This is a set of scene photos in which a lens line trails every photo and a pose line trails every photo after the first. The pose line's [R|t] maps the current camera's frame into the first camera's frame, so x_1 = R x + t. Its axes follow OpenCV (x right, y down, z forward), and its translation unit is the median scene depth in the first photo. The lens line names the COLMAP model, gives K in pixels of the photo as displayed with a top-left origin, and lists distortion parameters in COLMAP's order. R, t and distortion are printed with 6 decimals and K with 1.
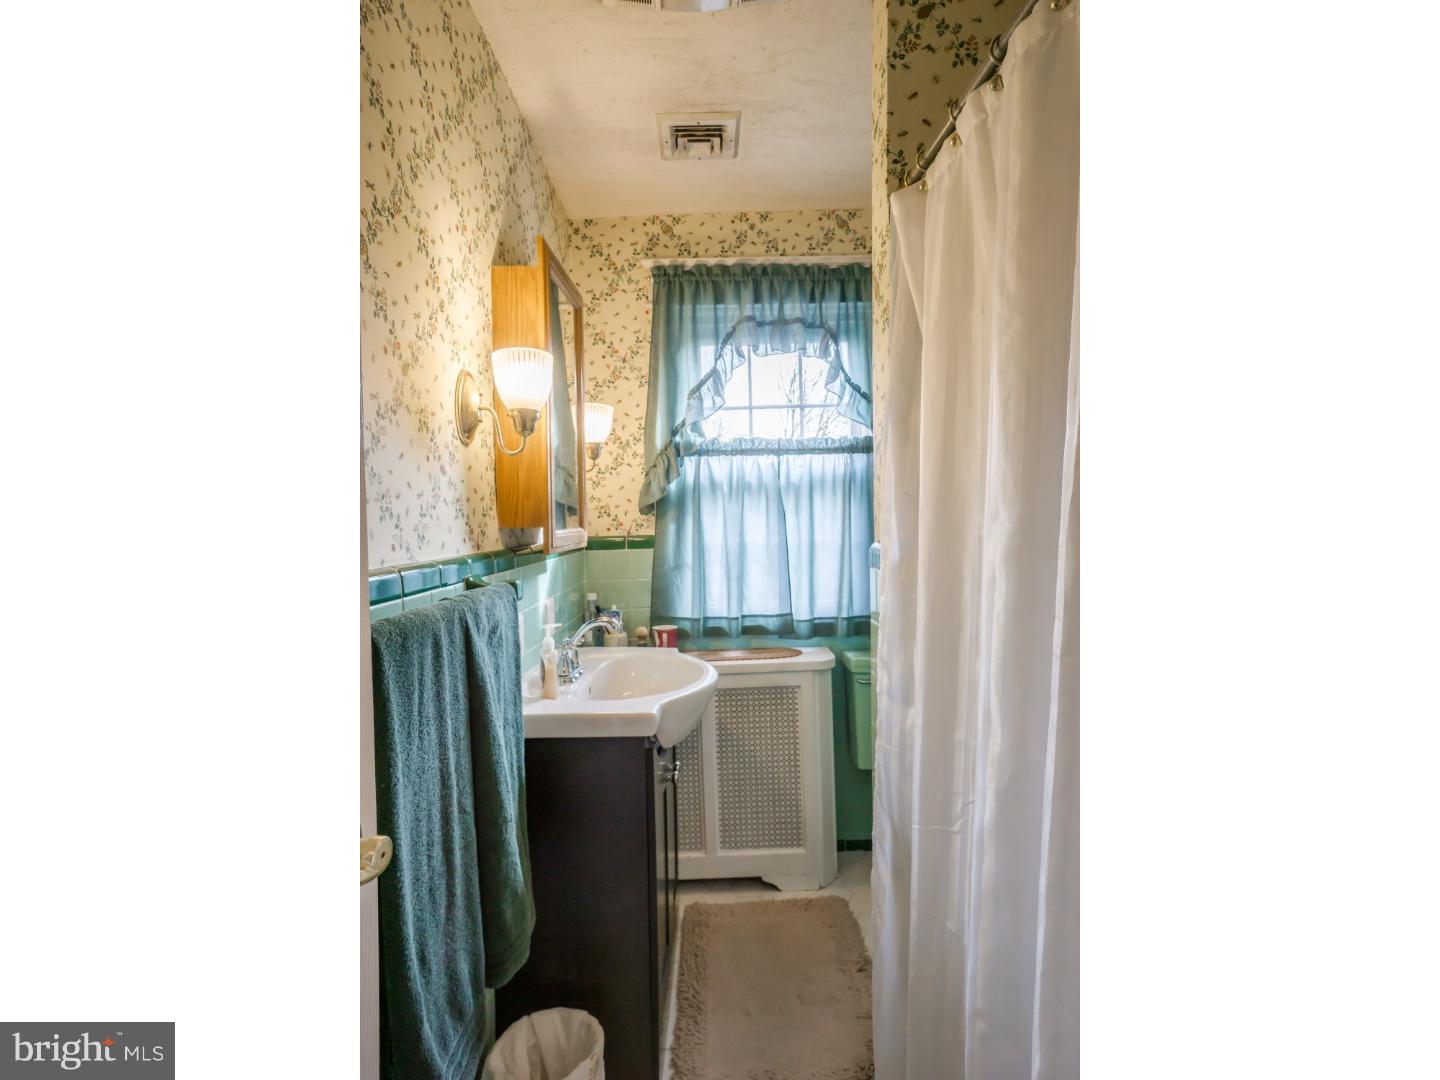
lens RADIAL K [[1004.9, 0, 720.0], [0, 1004.9, 540.0], [0, 0, 1]] dist [0.001426, 0.000045]
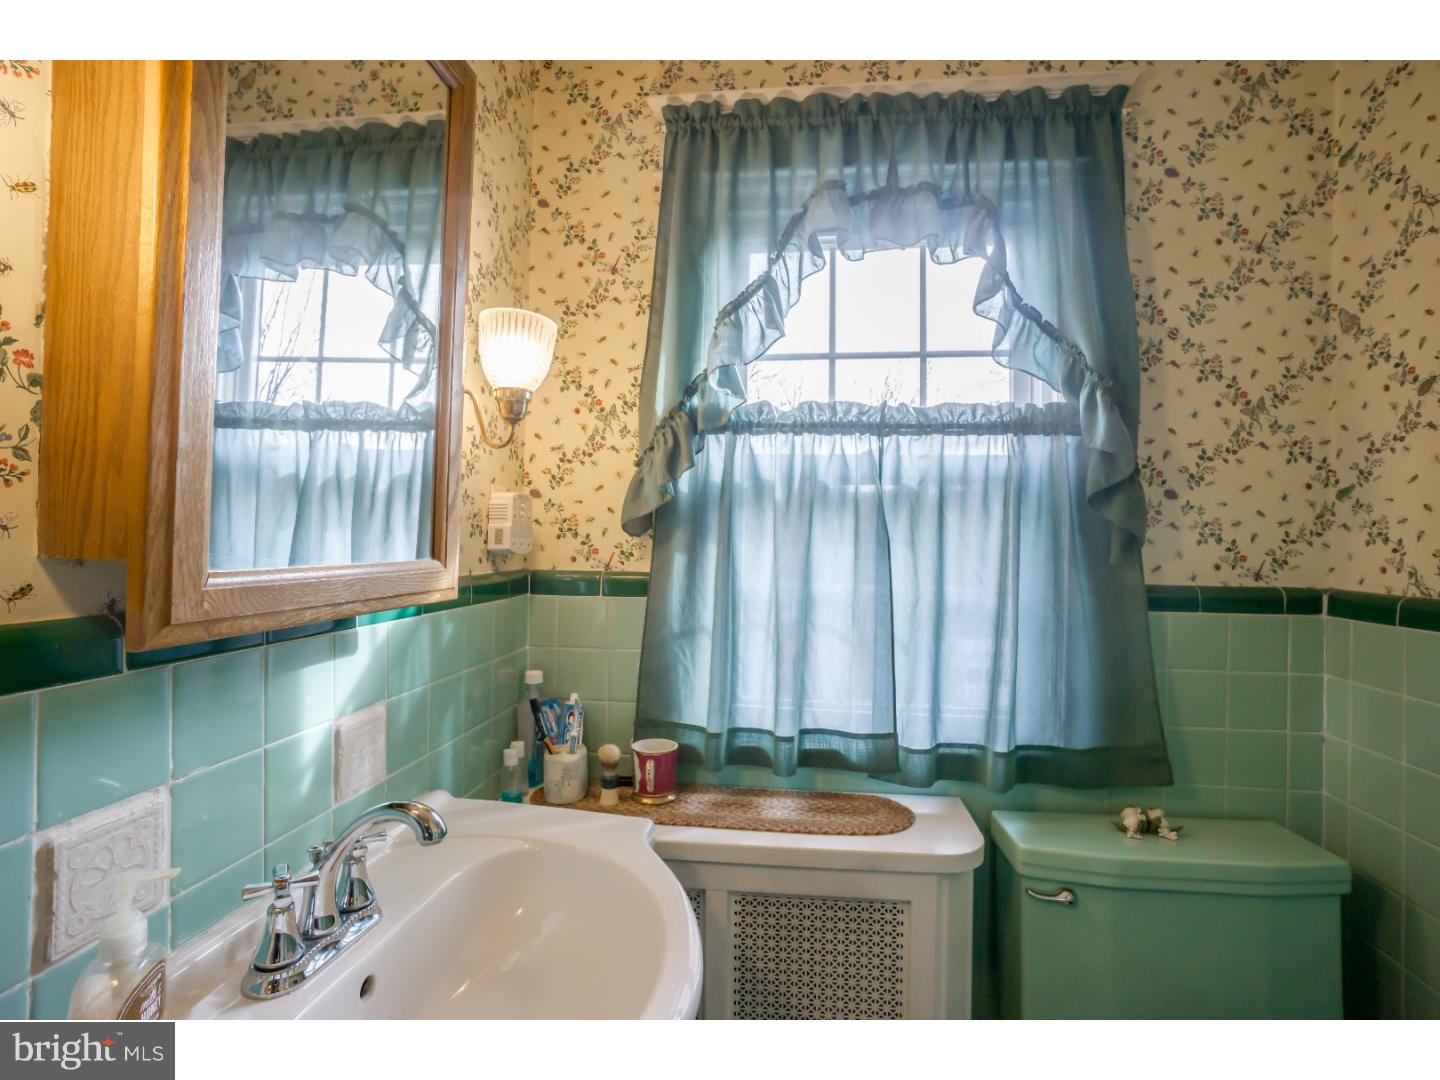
lens RADIAL K [[662.4, 0, 720.0], [0, 662.4, 540.0], [0, 0, 1]] dist [-0.047486, 0.000001]
pose [[0.987476, 0.036820, -0.153415, 0.029525], [-0.040288, 0.998997, -0.019559, -0.017702], [0.152541, 0.025494, 0.987968, 0.641006]]
